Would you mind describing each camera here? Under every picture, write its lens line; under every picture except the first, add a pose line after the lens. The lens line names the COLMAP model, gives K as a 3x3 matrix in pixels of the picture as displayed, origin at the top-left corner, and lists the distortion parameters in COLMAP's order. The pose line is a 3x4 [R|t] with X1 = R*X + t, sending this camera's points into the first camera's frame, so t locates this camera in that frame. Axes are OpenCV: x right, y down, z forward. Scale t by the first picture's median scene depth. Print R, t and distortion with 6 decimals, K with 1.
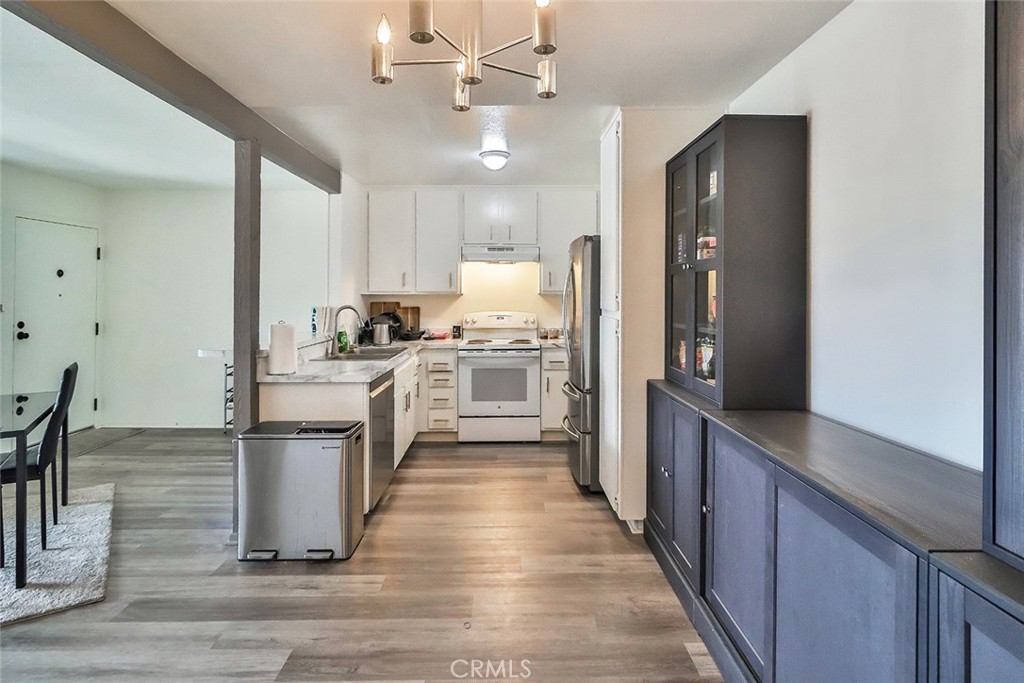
lens RADIAL K [[537.9, 0, 510.9], [0, 537.9, 294.9], [0, 0, 1]] dist [0.000388, -0.000159]
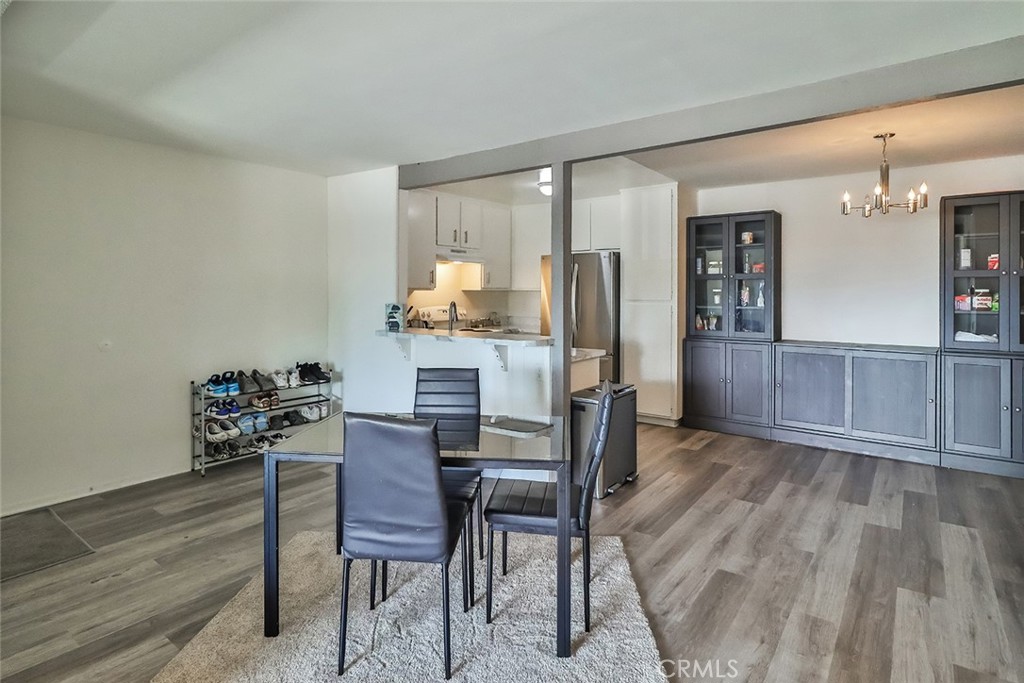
lens RADIAL K [[537.9, 0, 510.9], [0, 537.9, 294.9], [0, 0, 1]] dist [0.000388, -0.000159]
pose [[0.616846, -0.010776, 0.787010, -1.903444], [-0.005262, 0.999827, 0.017814, -0.028639], [-0.787067, -0.015130, 0.616682, 0.430127]]
